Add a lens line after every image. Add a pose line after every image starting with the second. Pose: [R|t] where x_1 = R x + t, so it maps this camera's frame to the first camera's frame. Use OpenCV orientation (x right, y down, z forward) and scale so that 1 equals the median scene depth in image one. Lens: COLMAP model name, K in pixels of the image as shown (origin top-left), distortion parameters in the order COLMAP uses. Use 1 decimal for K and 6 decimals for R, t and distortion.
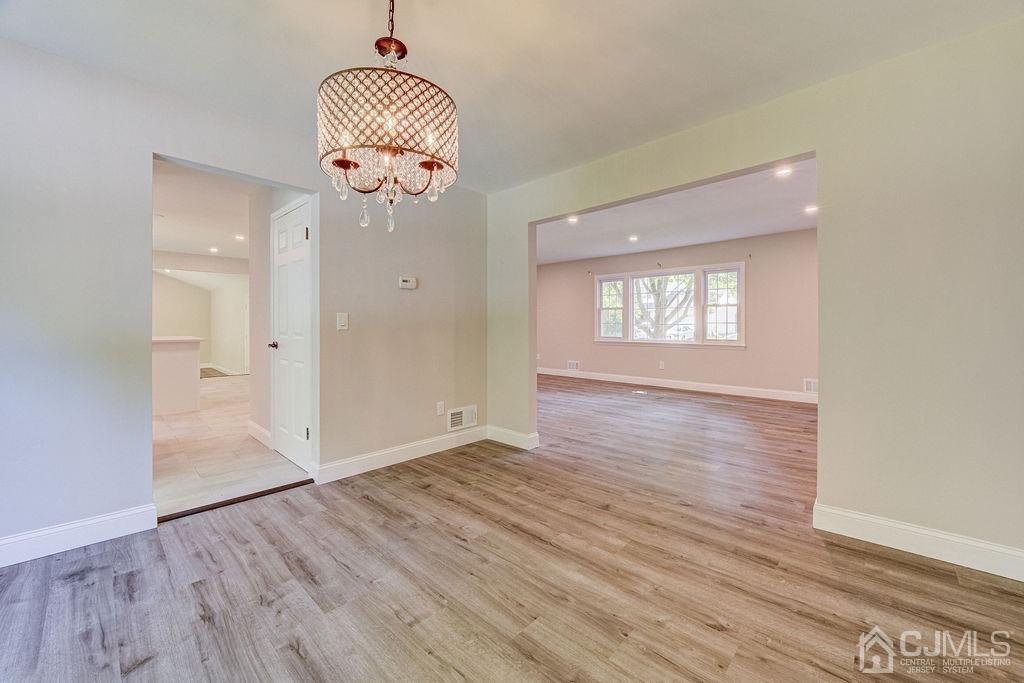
lens RADIAL K [[407.7, 0, 510.8], [0, 407.7, 332.4], [0, 0, 1]] dist [-0.002505, -0.002492]
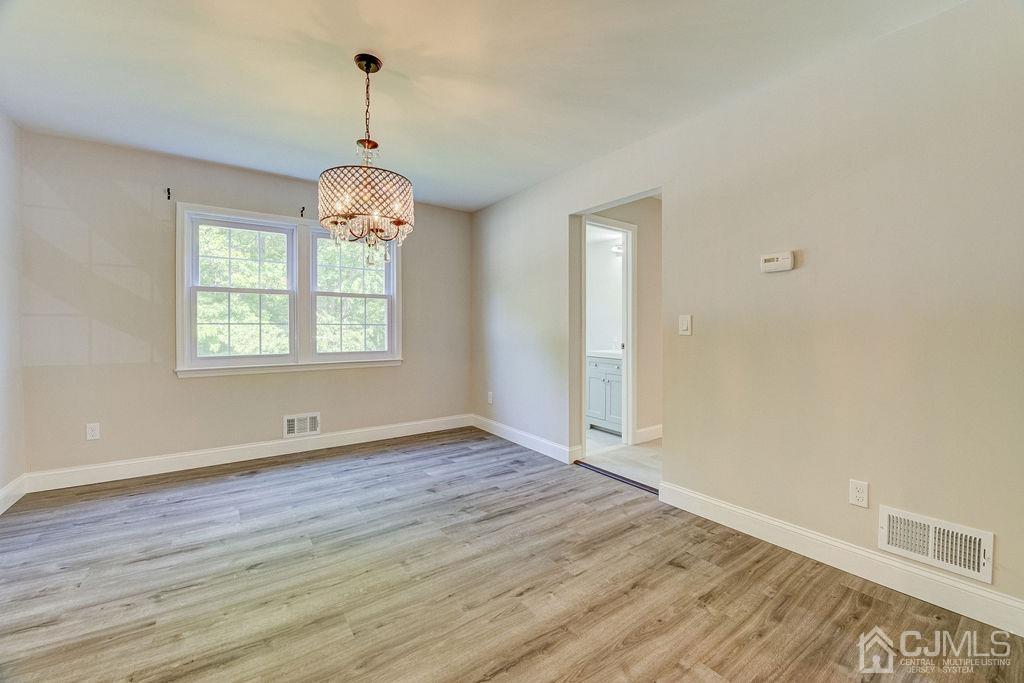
lens RADIAL K [[407.7, 0, 512.2], [0, 407.7, 333.7], [0, 0, 1]] dist [-0.002505, -0.002492]
pose [[-0.182988, 0.011800, -0.983044, 0.592041], [-0.012952, 0.999812, 0.014412, -0.021083], [0.983030, 0.015369, -0.182801, 0.970903]]
